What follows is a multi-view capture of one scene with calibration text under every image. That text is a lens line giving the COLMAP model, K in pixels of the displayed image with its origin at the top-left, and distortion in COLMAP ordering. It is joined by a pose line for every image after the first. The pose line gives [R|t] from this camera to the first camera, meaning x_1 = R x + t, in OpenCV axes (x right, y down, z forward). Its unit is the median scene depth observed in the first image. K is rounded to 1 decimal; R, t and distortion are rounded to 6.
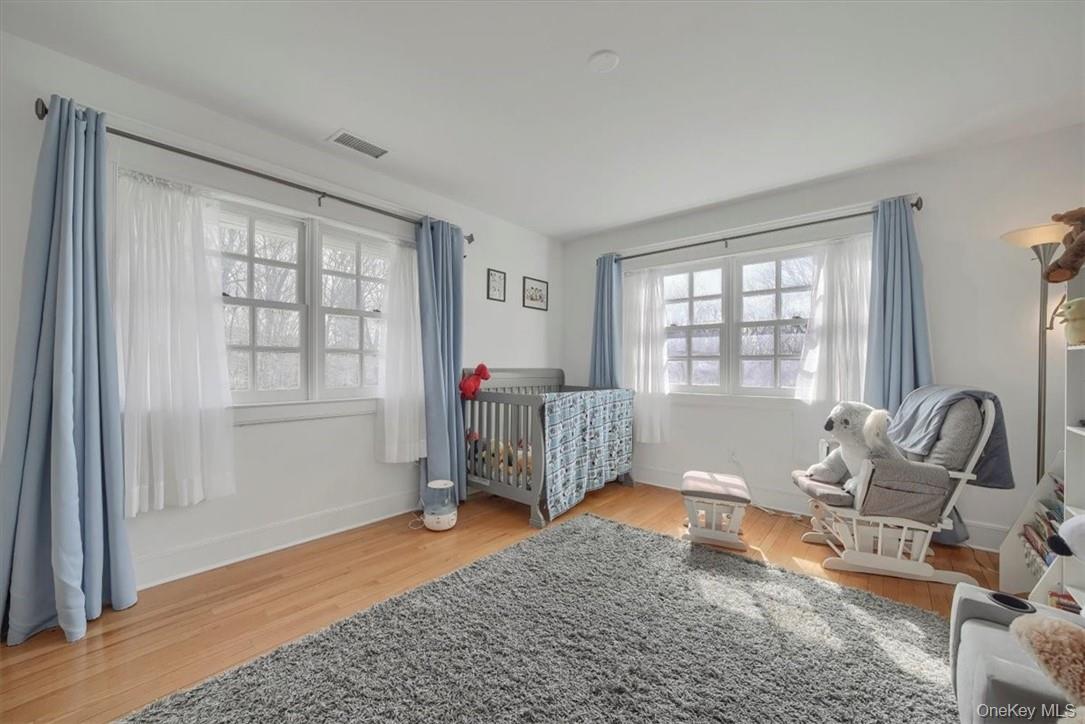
lens RADIAL K [[436.8, 0, 542.1], [0, 436.8, 366.2], [0, 0, 1]] dist [-0.001018, -0.000343]
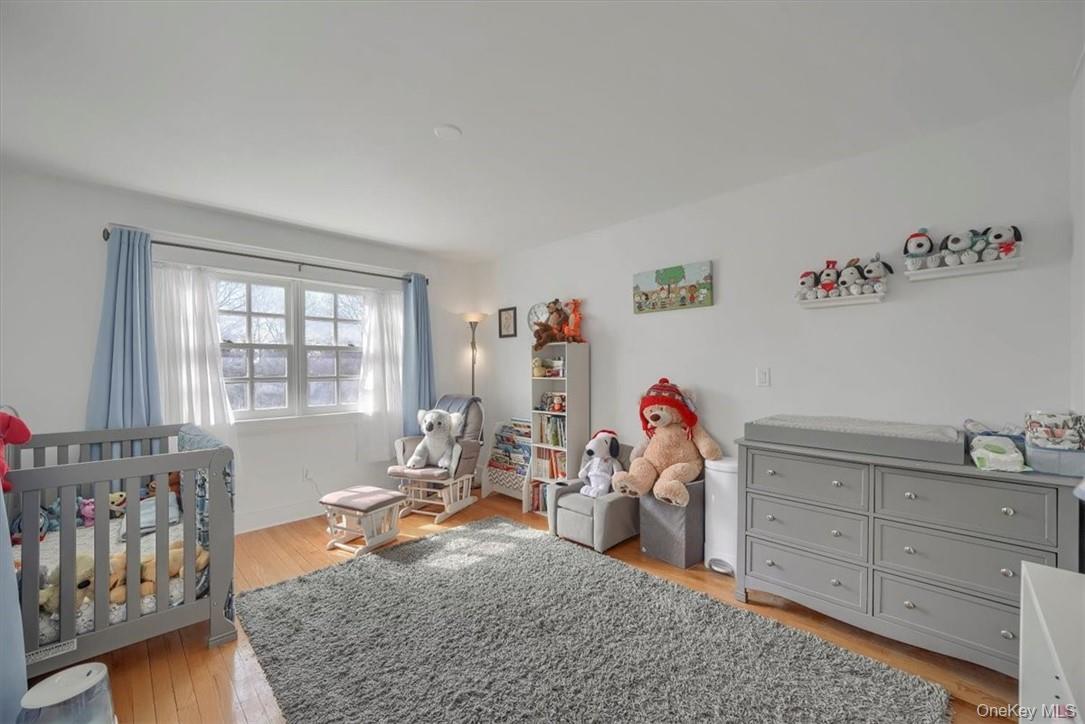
lens RADIAL K [[418.4, 0, 541.3], [0, 418.4, 363.1], [0, 0, 1]] dist [0.000188, -0.000012]
pose [[0.067880, 0.006387, 0.997673, -0.582503], [-0.000224, 0.999980, -0.006386, -0.058776], [-0.997694, 0.000210, 0.067880, 0.426051]]
